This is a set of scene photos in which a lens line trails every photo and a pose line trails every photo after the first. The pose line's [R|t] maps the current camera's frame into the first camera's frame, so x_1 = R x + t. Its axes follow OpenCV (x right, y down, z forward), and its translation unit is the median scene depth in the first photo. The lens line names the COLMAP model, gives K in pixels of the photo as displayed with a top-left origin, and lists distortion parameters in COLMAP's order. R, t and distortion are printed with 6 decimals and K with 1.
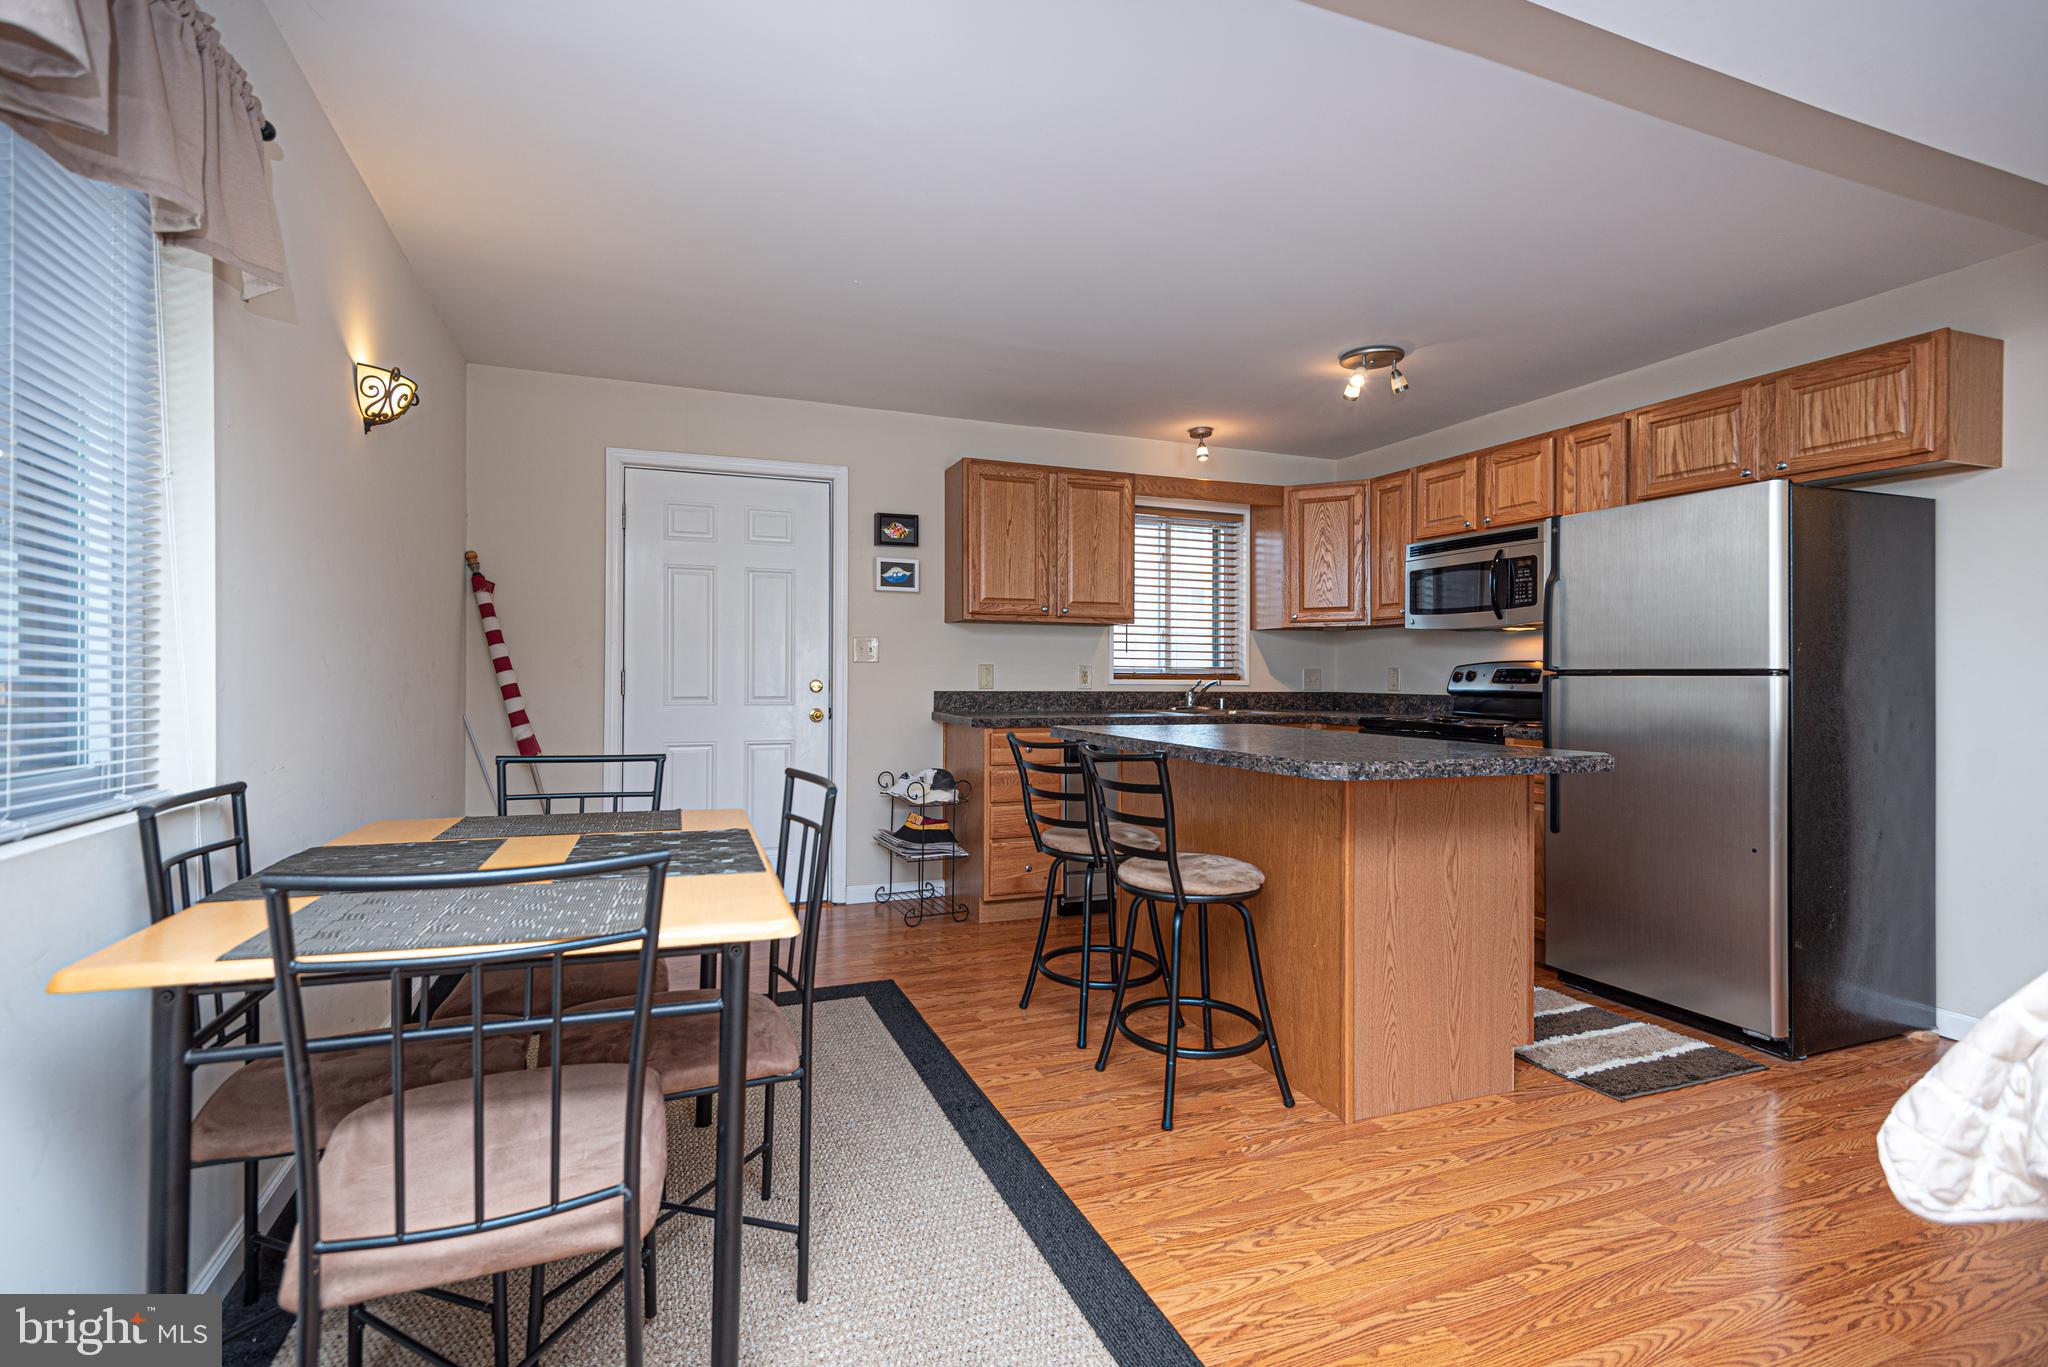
lens RADIAL K [[936.6, 0, 974.9], [0, 936.6, 677.3], [0, 0, 1]] dist [0.017123, -0.009036]
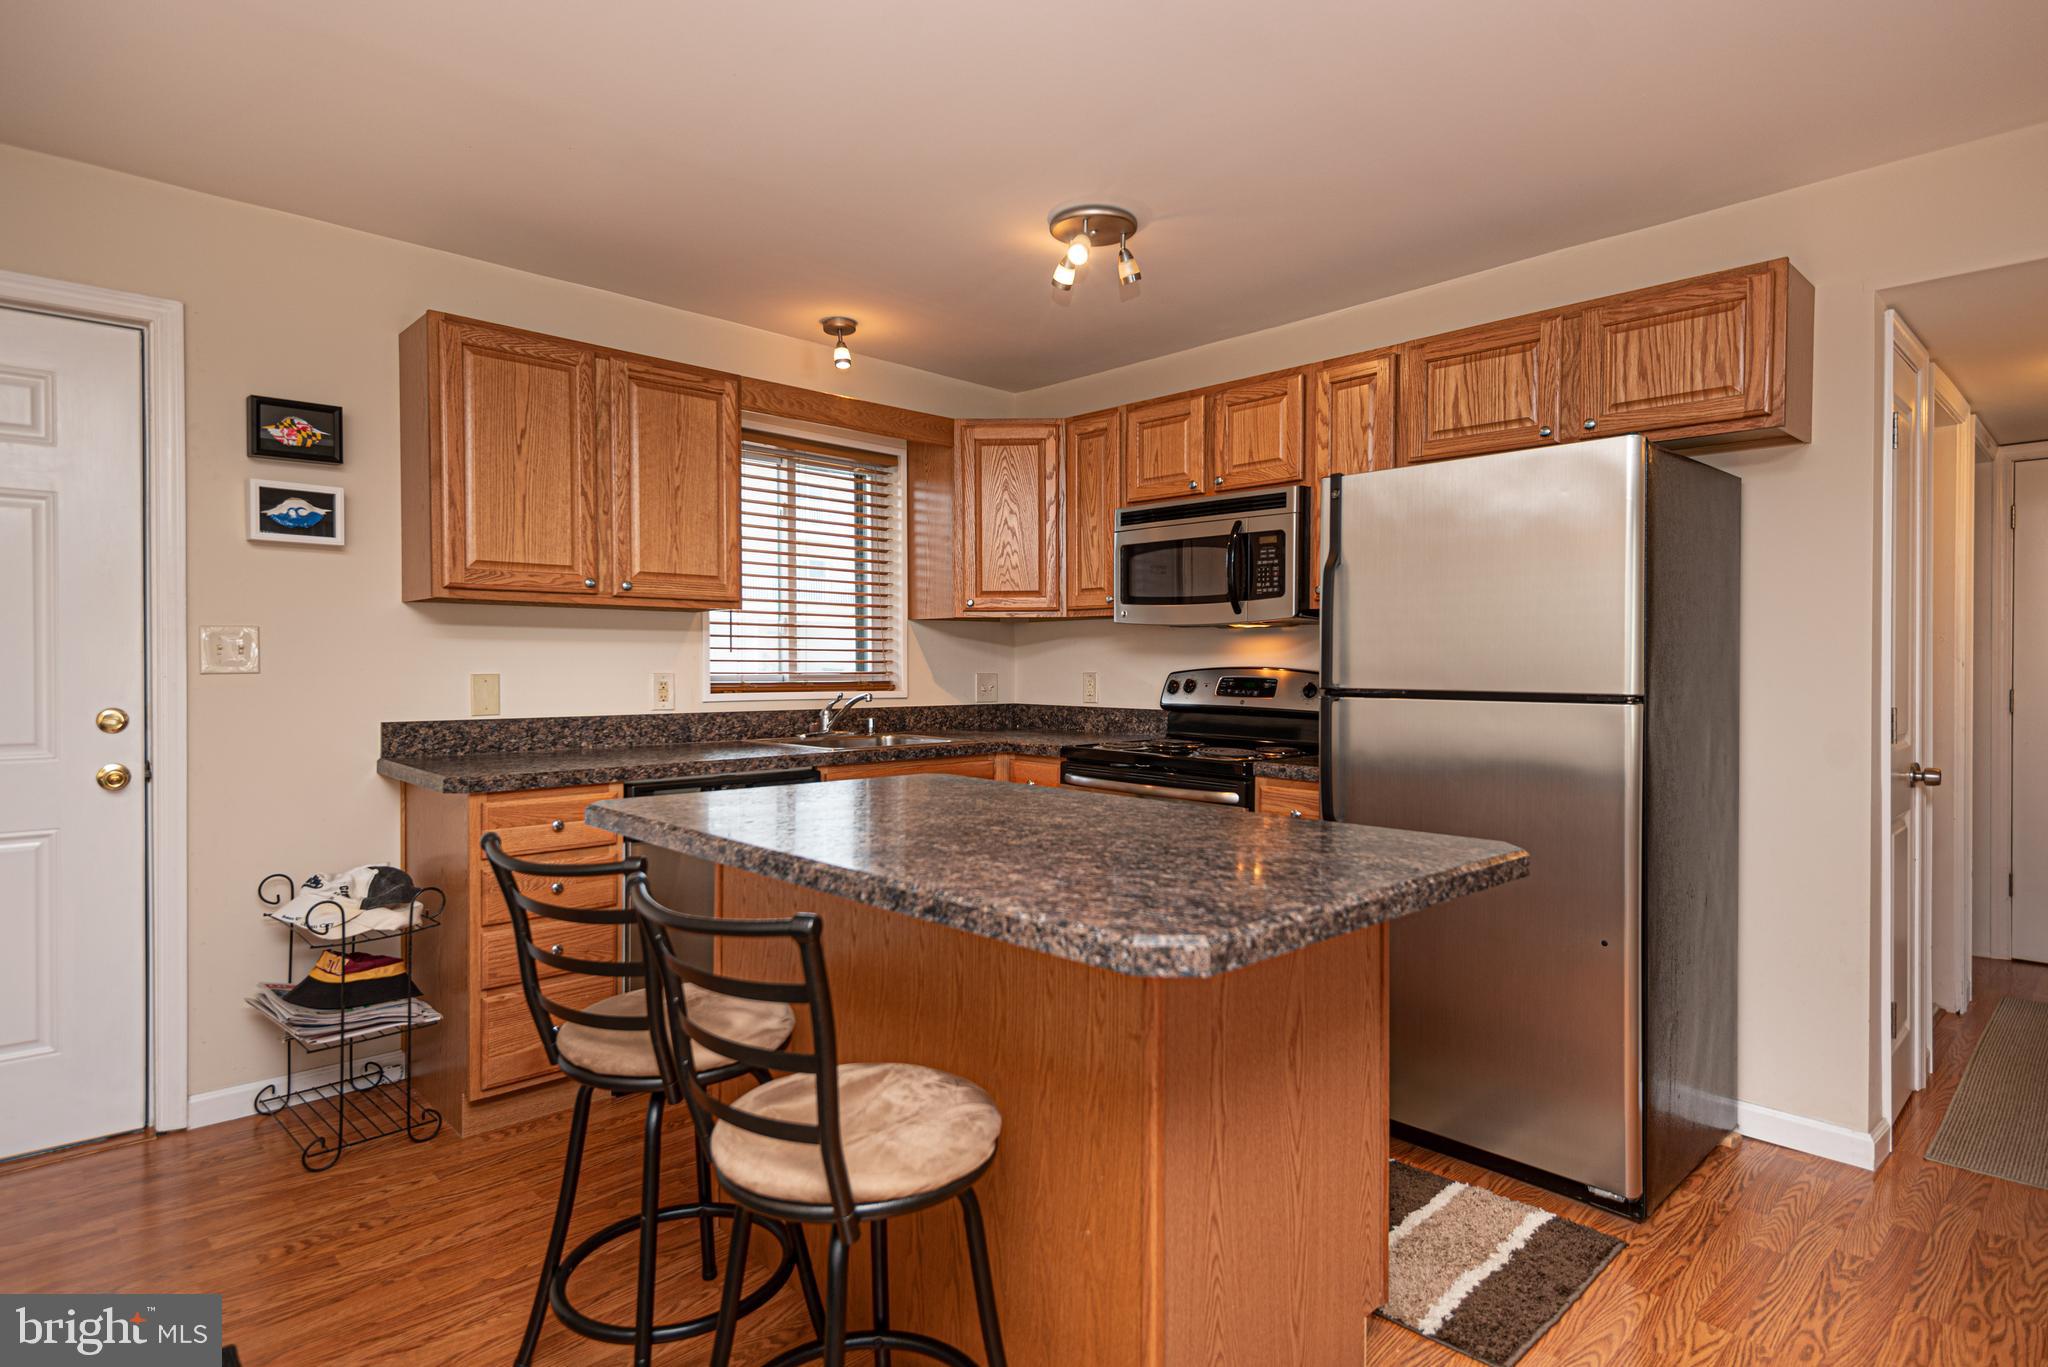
lens RADIAL K [[1088.6, 0, 1014.9], [0, 1088.6, 676.0], [0, 0, 1]] dist [0.030678, -0.013141]
pose [[0.915614, -0.008237, 0.401973, 0.046302], [0.003038, 0.999903, 0.013568, -0.024178], [-0.402046, -0.011202, 0.915551, 0.273942]]
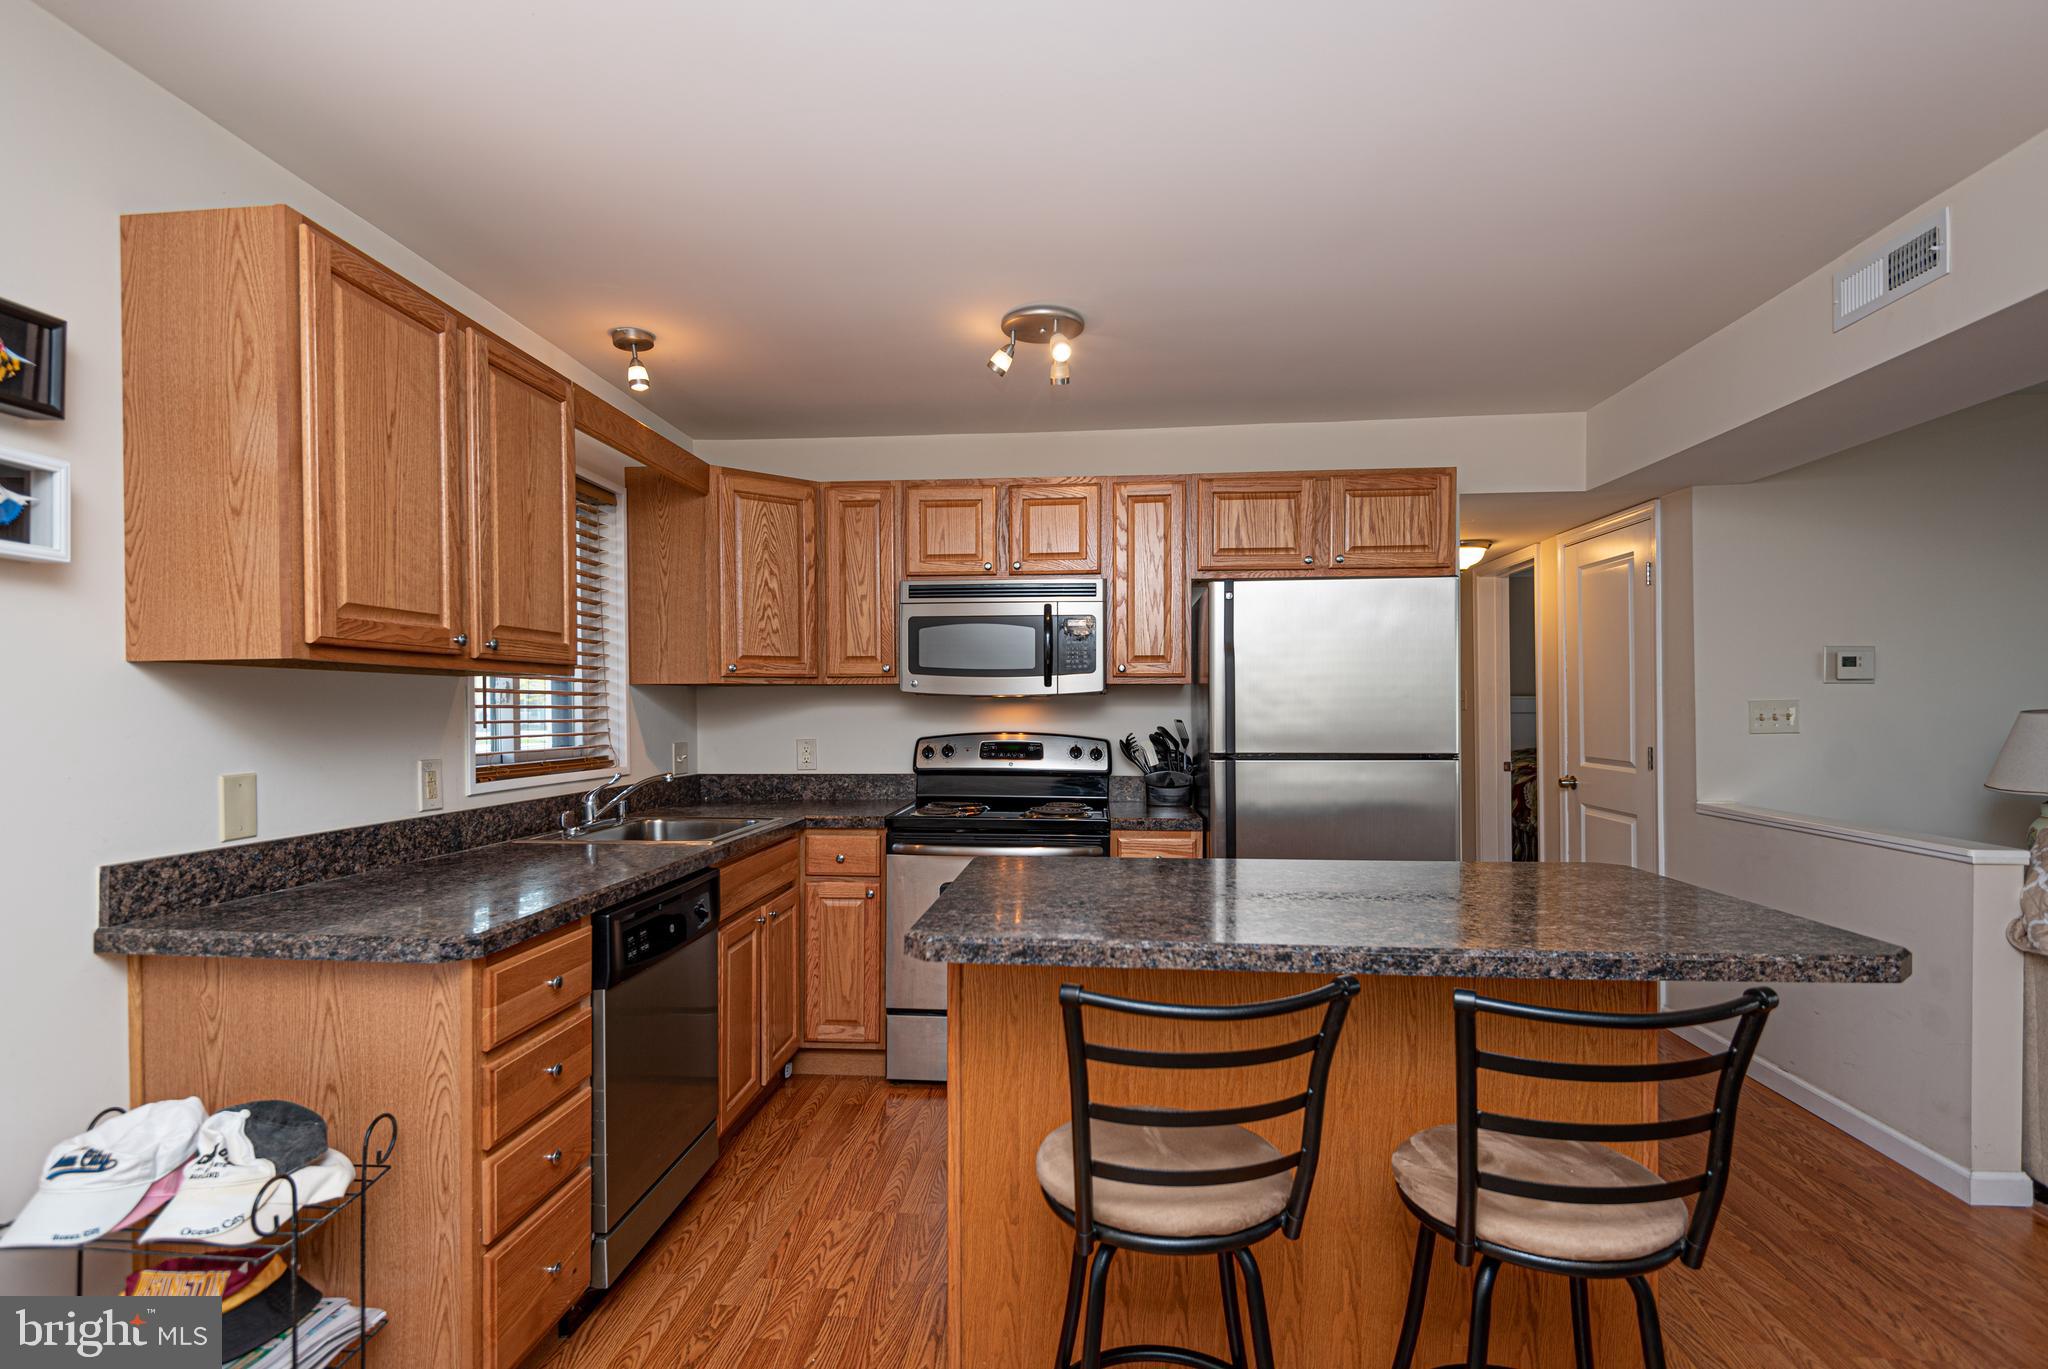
lens RADIAL K [[1006.5, 0, 1026.1], [0, 1006.5, 710.3], [0, 0, 1]] dist [0.009352, -0.003835]
pose [[0.422076, -0.008801, 0.906518, -0.260009], [0.008544, 0.999947, 0.005730, -0.045433], [-0.906520, 0.005327, 0.422129, 0.630576]]
